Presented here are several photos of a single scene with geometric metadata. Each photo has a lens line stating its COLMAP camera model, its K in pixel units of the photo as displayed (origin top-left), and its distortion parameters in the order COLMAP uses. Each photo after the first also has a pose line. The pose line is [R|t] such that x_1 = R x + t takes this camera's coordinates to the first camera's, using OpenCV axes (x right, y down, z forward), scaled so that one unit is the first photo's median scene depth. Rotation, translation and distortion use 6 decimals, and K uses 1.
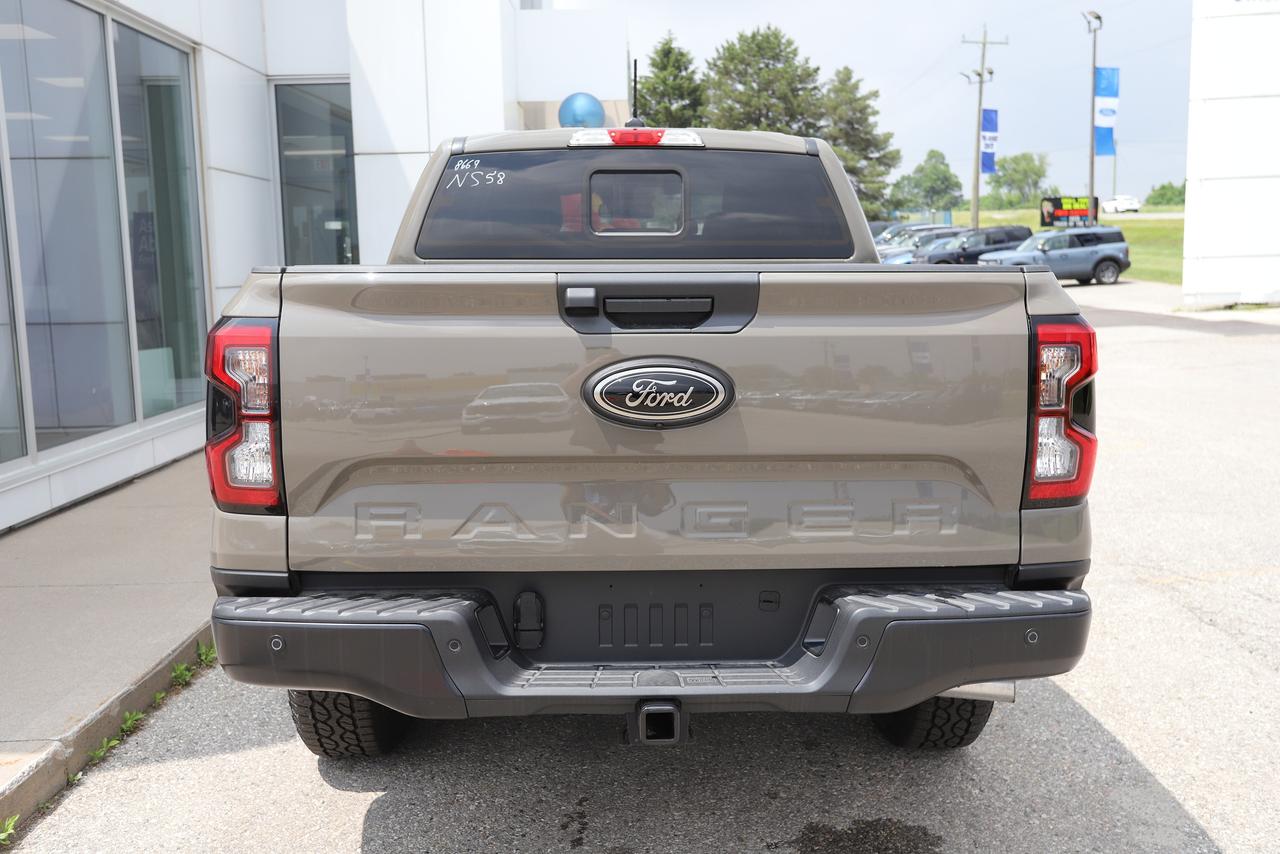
lens RADIAL K [[1233.8, 0, 640.0], [0, 1233.8, 427.0], [0, 0, 1]] dist [0.024004, 0.020036]
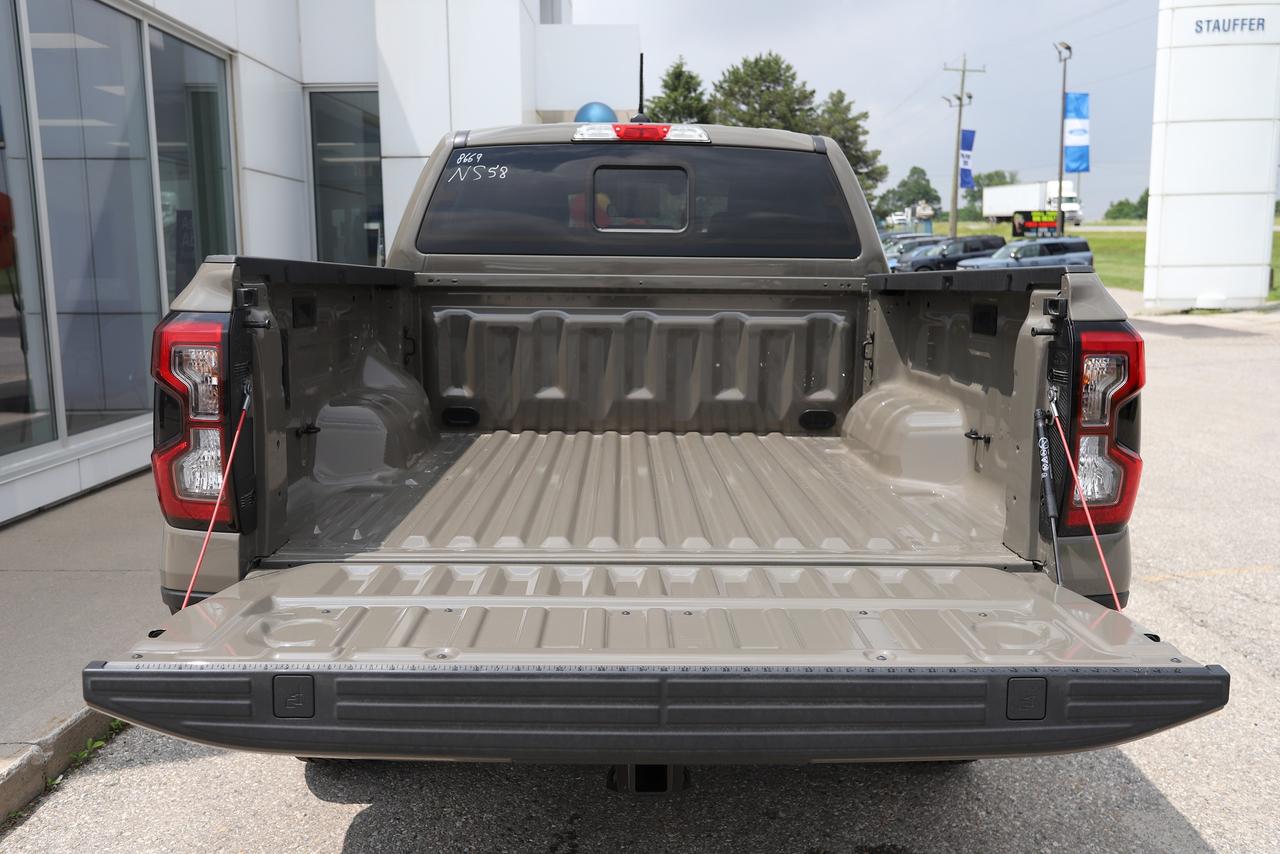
lens RADIAL K [[1094.6, 0, 640.0], [0, 1094.6, 427.0], [0, 0, 1]] dist [-0.005073, 0.046022]
pose [[0.999863, 0.014026, -0.008763, 0.004976], [-0.013894, 0.999791, 0.014993, -0.009461], [0.008972, -0.014869, 0.999849, 0.092112]]
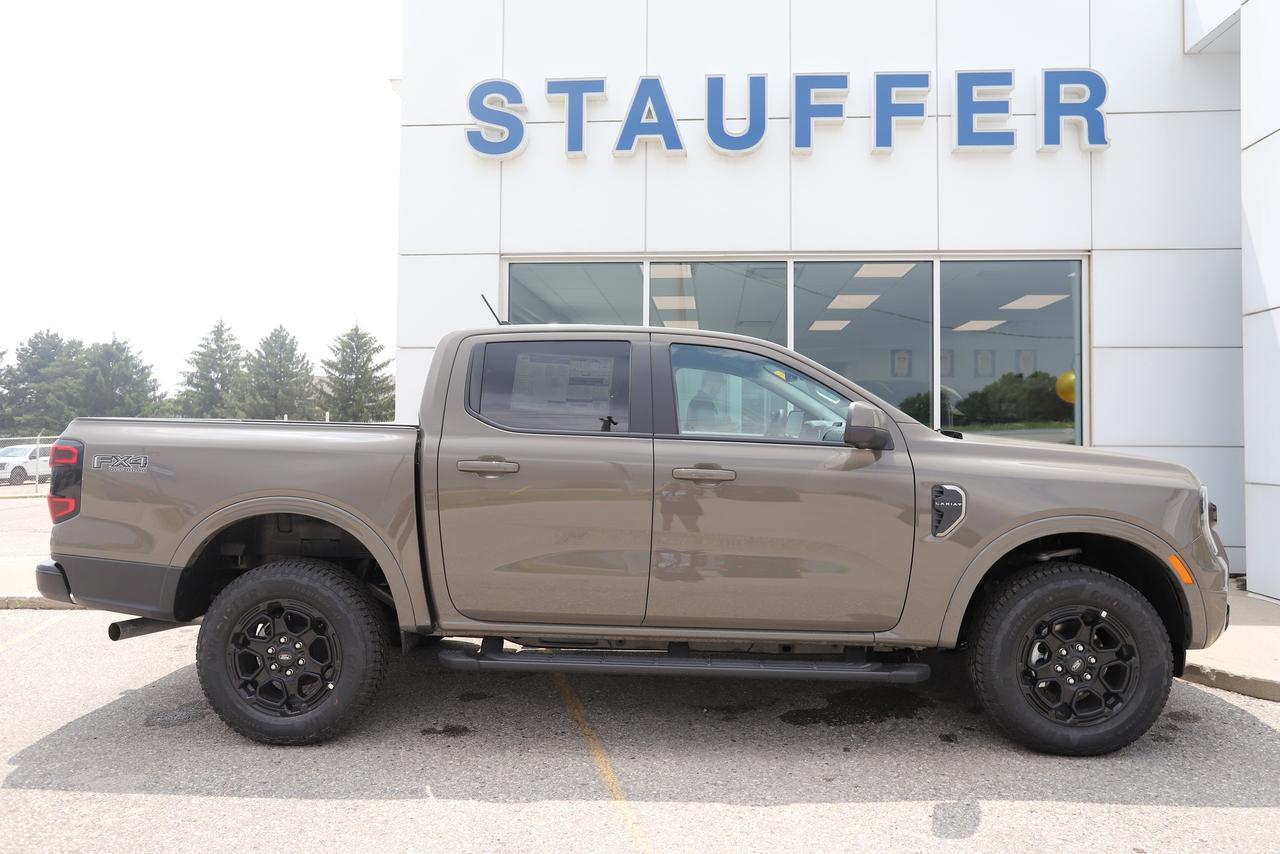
lens RADIAL K [[884.8, 0, 640.0], [0, 884.8, 427.0], [0, 0, 1]] dist [-0.035758, 0.040872]
pose [[-0.108665, -0.001333, -0.994078, 0.826295], [-0.138060, 0.990328, 0.013763, -0.127000], [0.984445, 0.138738, -0.107798, 0.999958]]
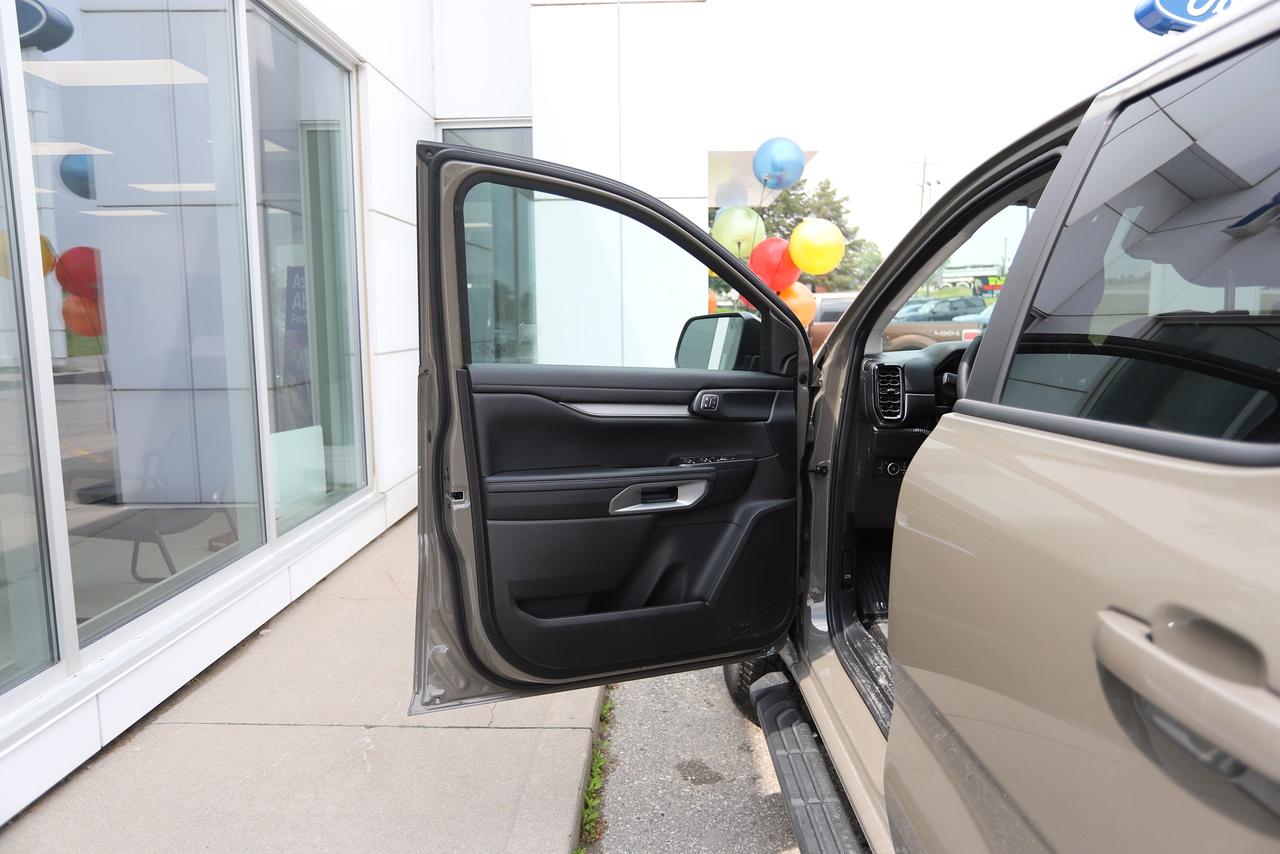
lens RADIAL K [[829.0, 0, 640.0], [0, 829.0, 427.0], [0, 0, 1]] dist [-0.134502, 0.167976]
pose [[0.999844, 0.015373, -0.008732, -0.243583], [-0.015354, 0.999880, 0.002257, -0.102992], [0.008766, -0.002123, 0.999959, 0.694496]]
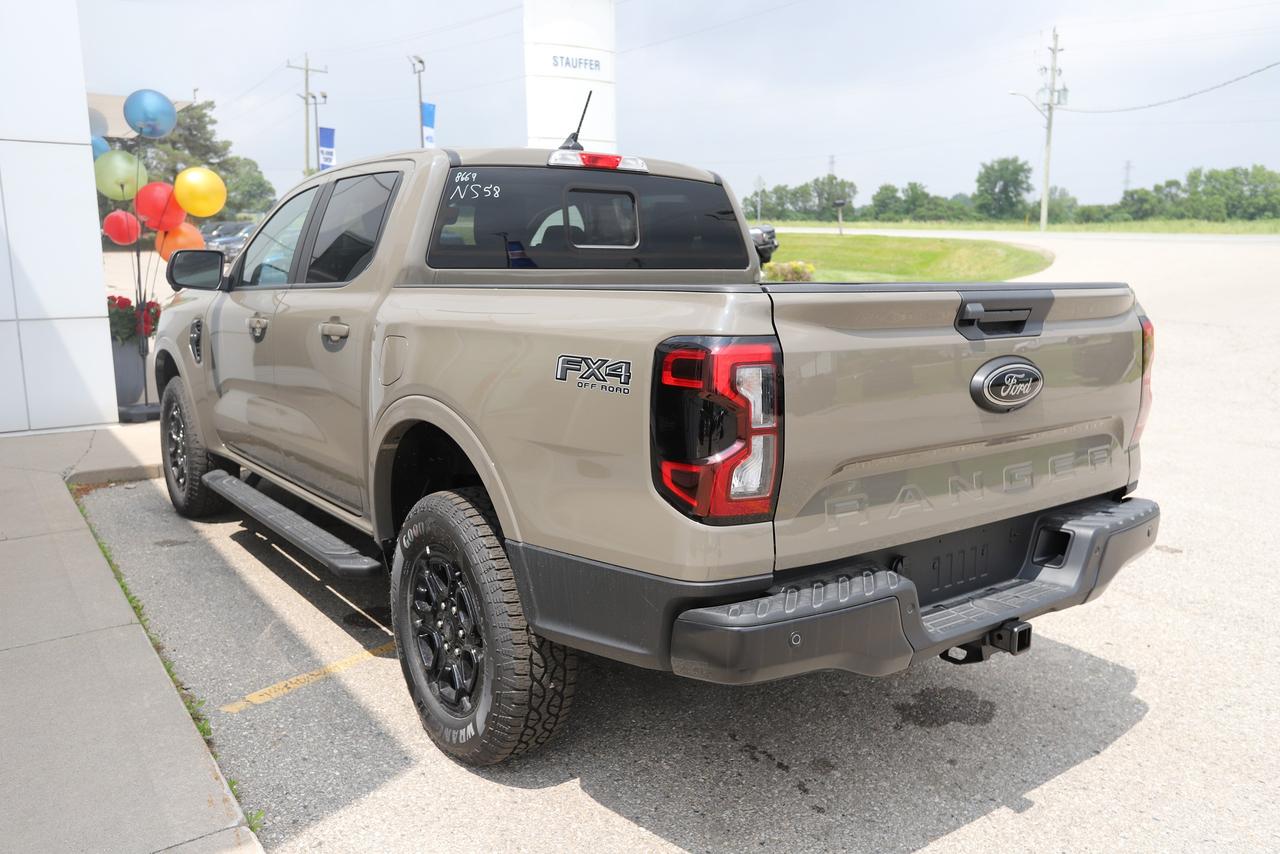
lens RADIAL K [[1034.7, 0, 670.1], [0, 1034.7, 432.6], [0, 0, 1]] dist [-0.001342, -0.002142]
pose [[0.804123, -0.089073, 0.587752, -0.389831], [0.068833, 0.996012, 0.056770, -0.027100], [-0.590465, -0.005193, 0.807047, 0.147561]]
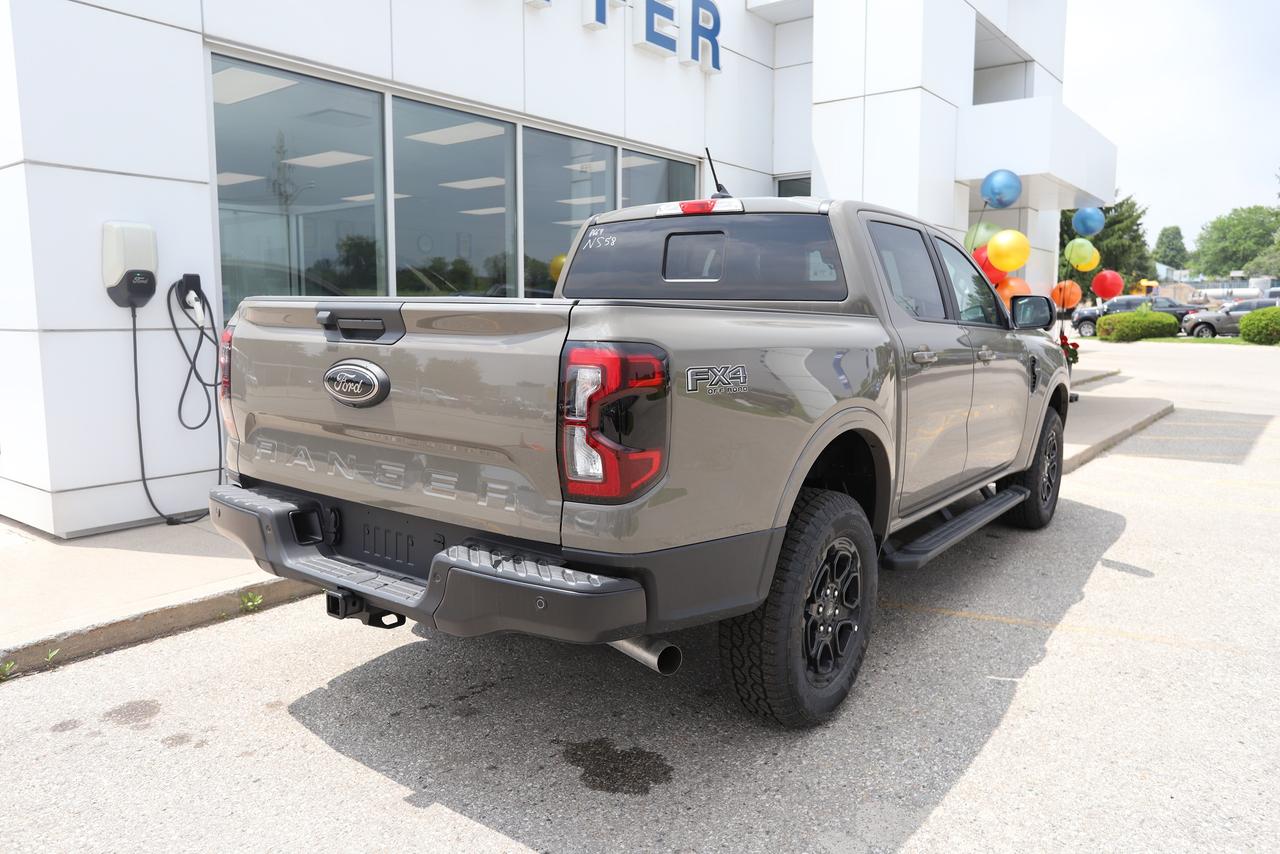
lens RADIAL K [[915.7, 0, 614.5], [0, 915.7, 427.4], [0, 0, 1]] dist [-0.045246, 0.038810]
pose [[0.775000, 0.096181, -0.624599, 0.407539], [-0.099818, 0.994574, 0.029299, -0.016417], [0.624028, 0.039639, 0.780396, 0.148931]]
